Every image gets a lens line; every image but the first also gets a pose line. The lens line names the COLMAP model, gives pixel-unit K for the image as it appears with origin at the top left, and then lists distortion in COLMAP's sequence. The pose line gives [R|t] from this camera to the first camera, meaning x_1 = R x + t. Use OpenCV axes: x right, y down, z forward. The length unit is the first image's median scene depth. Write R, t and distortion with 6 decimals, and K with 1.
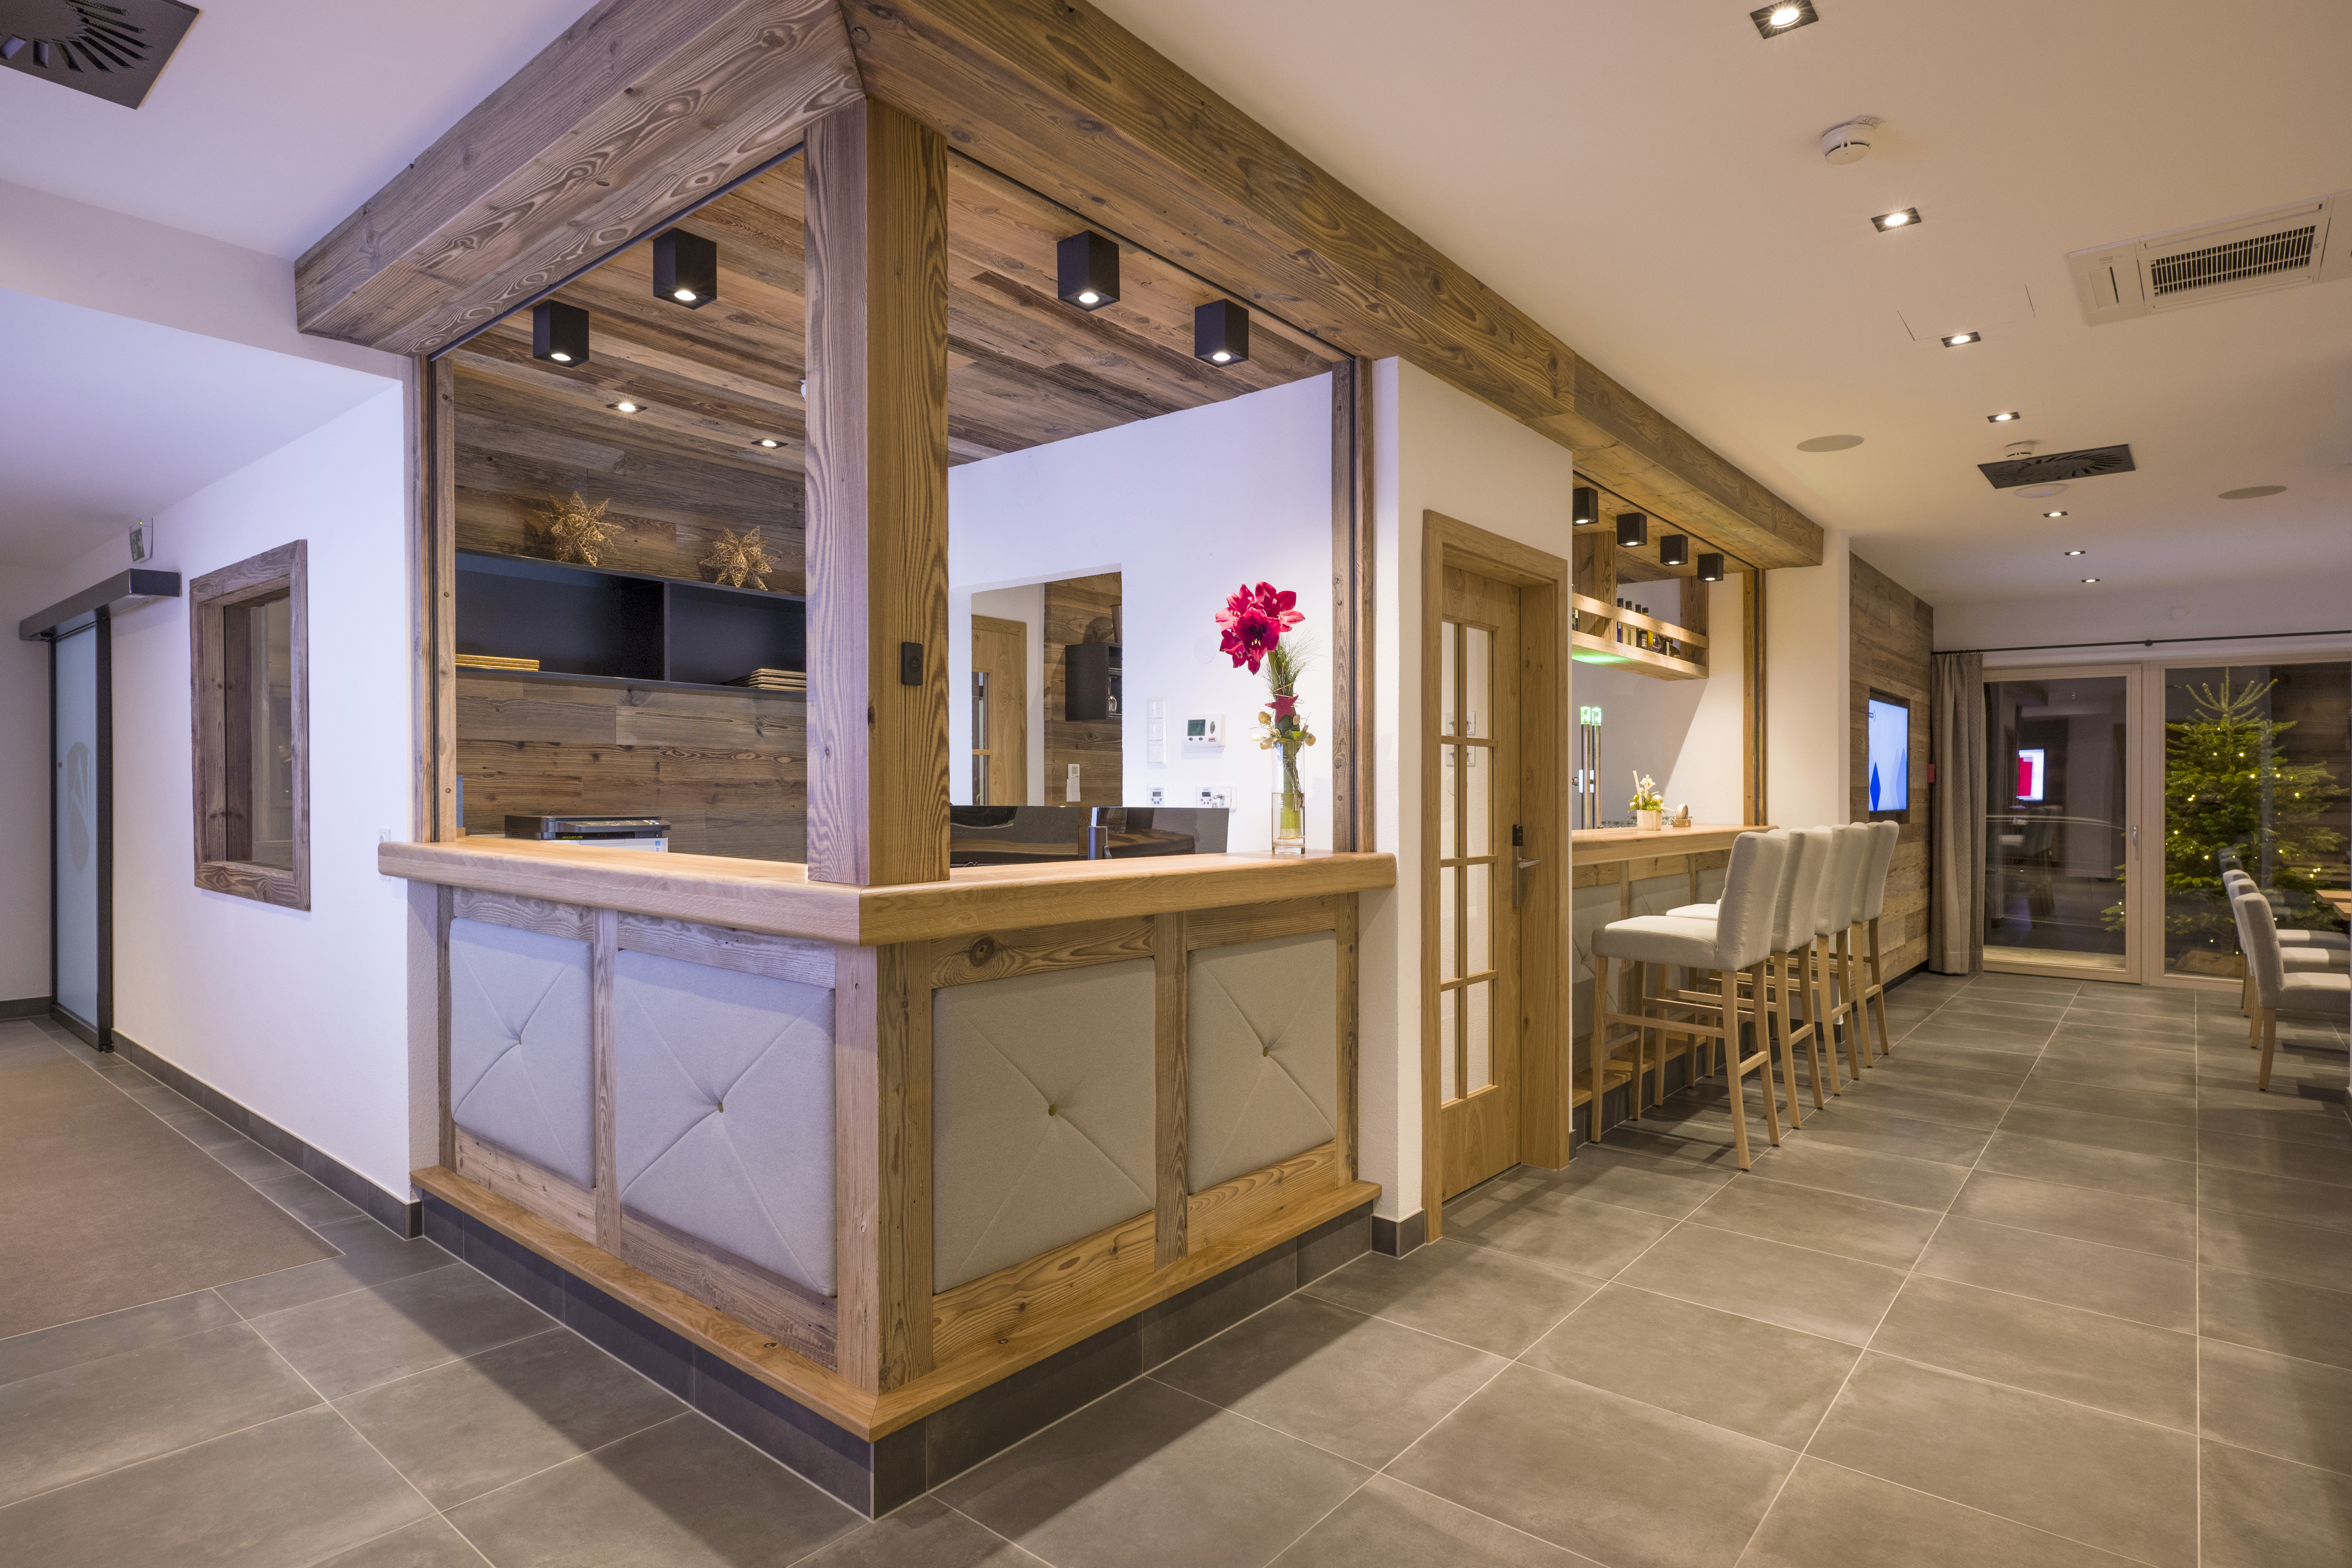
lens RADIAL K [[1232.5, 0, 1172.9], [0, 1232.5, 773.5], [0, 0, 1]] dist [-0.002642, 0.000637]
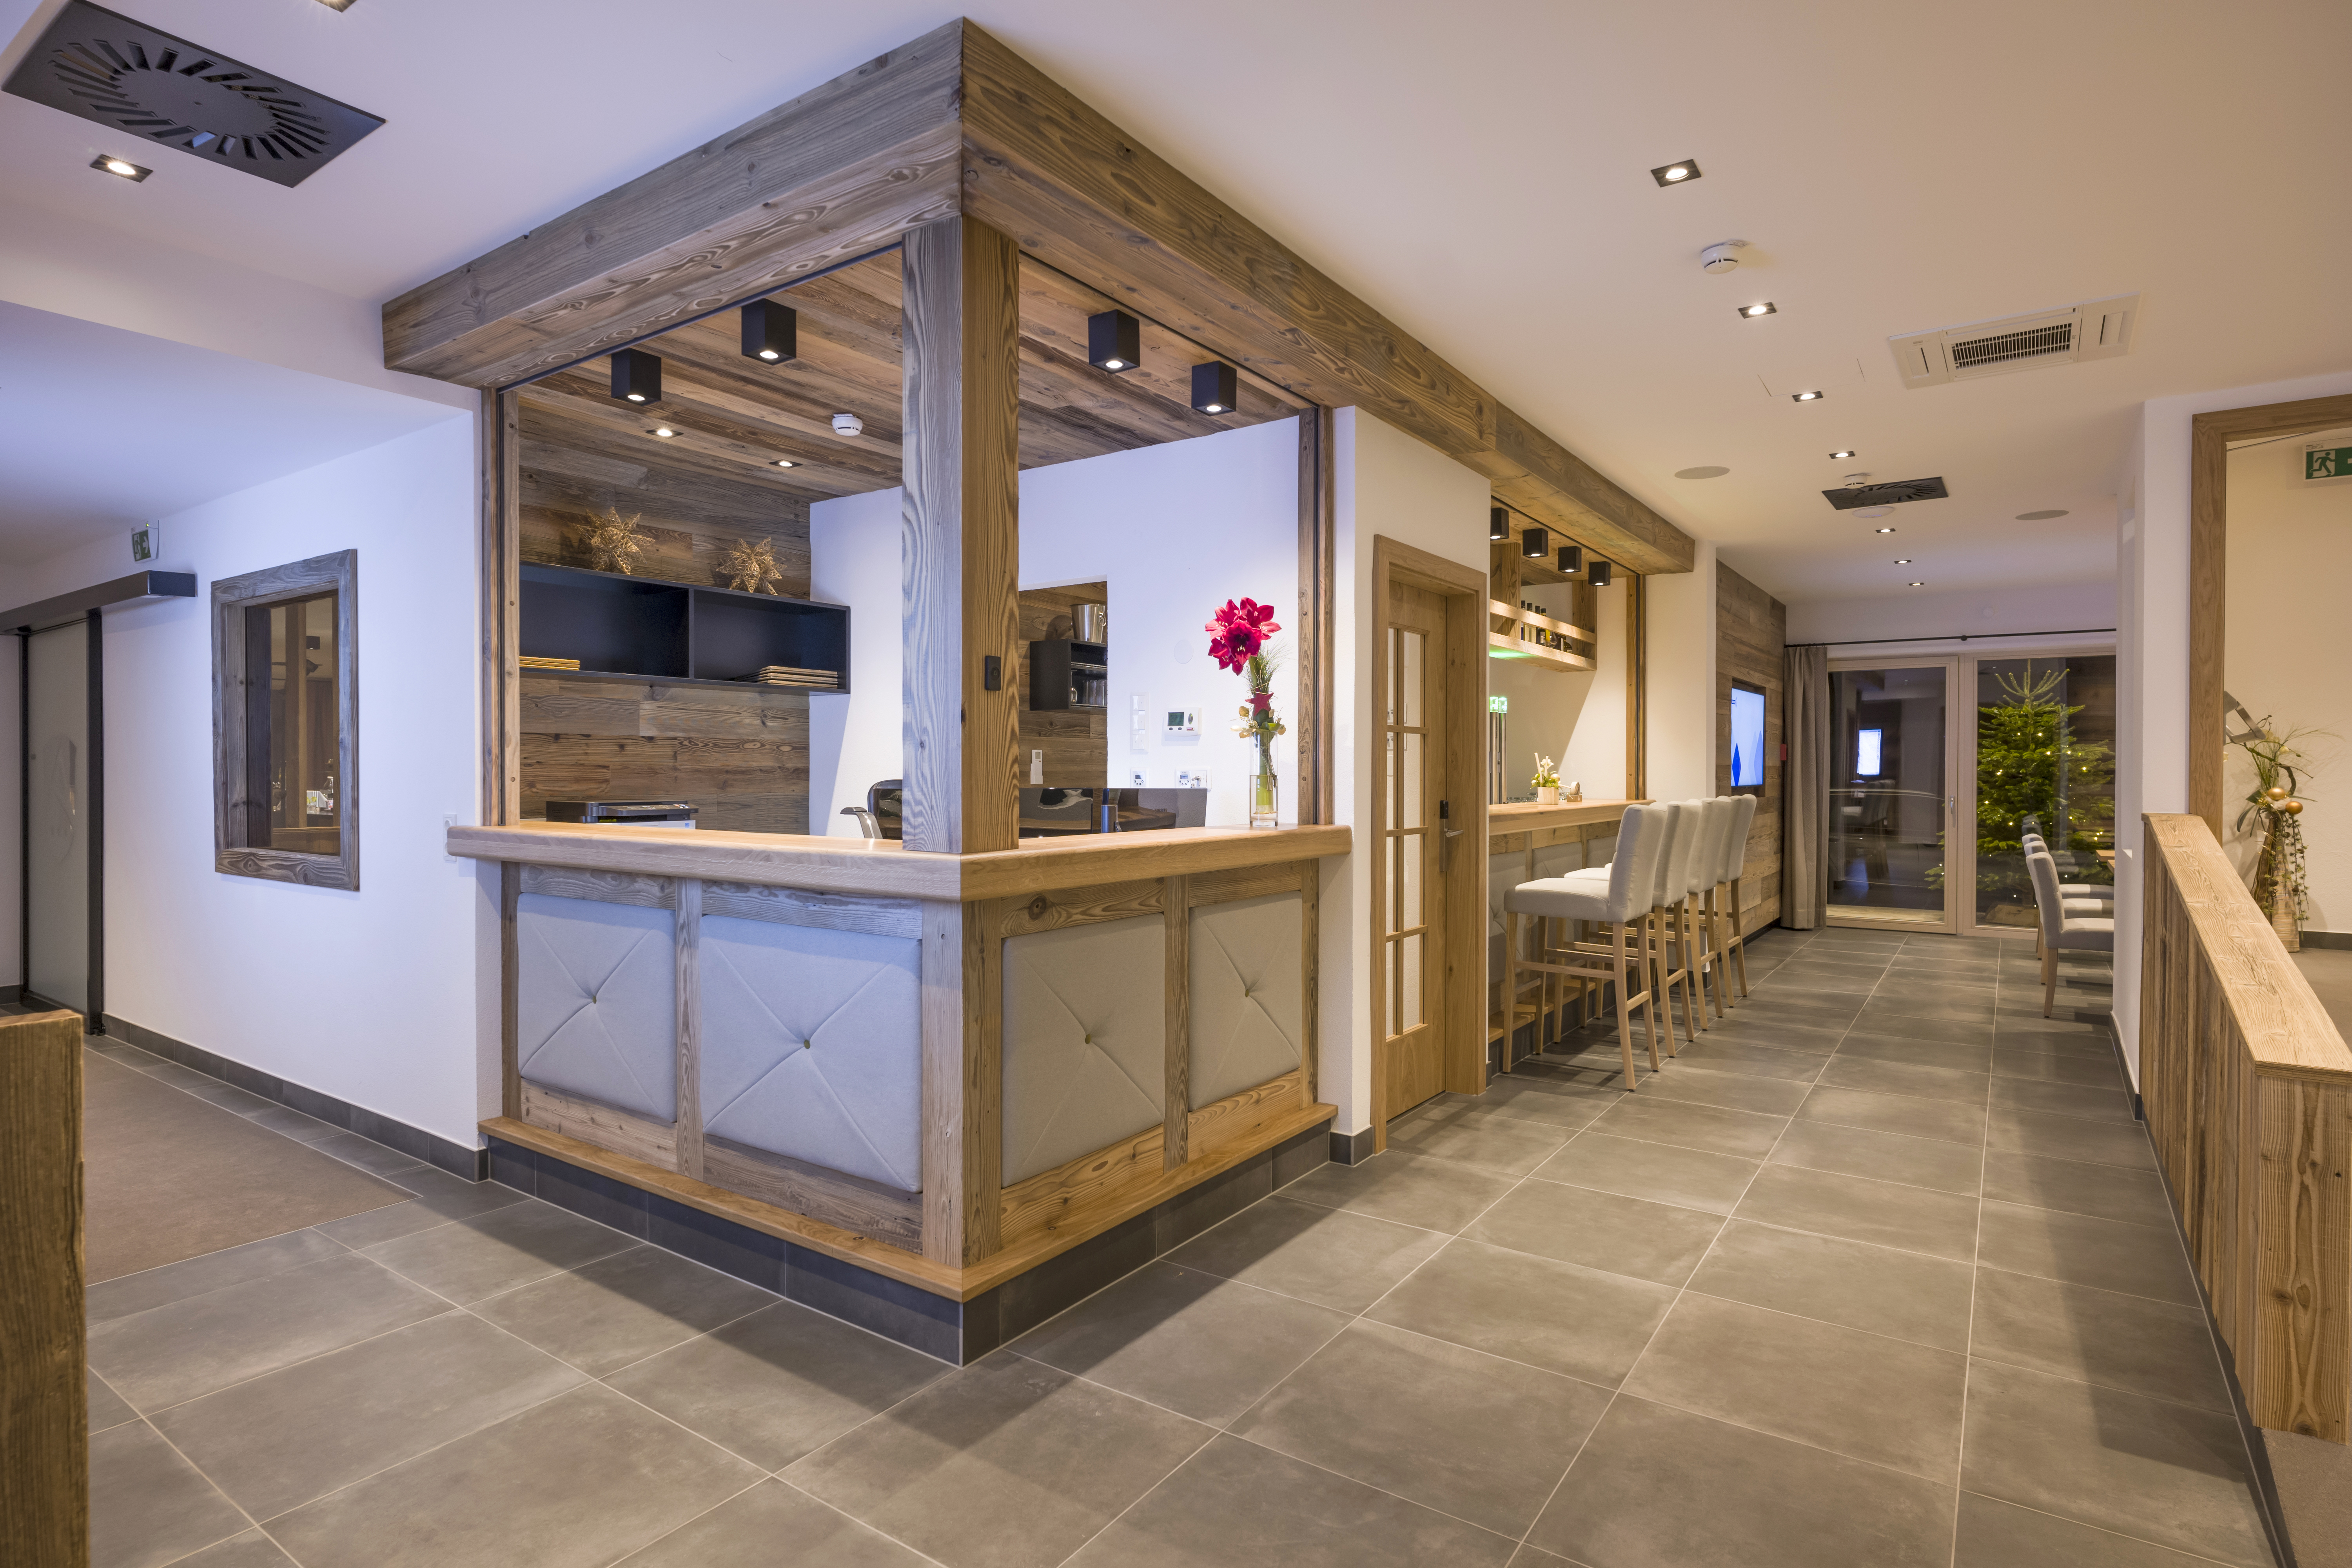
lens RADIAL K [[1212.7, 0, 1176.0], [0, 1212.7, 784.0], [0, 0, 1]] dist [-0.003242, 0.000400]
pose [[0.996227, -0.009016, 0.086317, -0.085852], [0.006990, 0.999694, 0.023744, -0.003785], [-0.086504, -0.023051, 0.995985, -0.143077]]
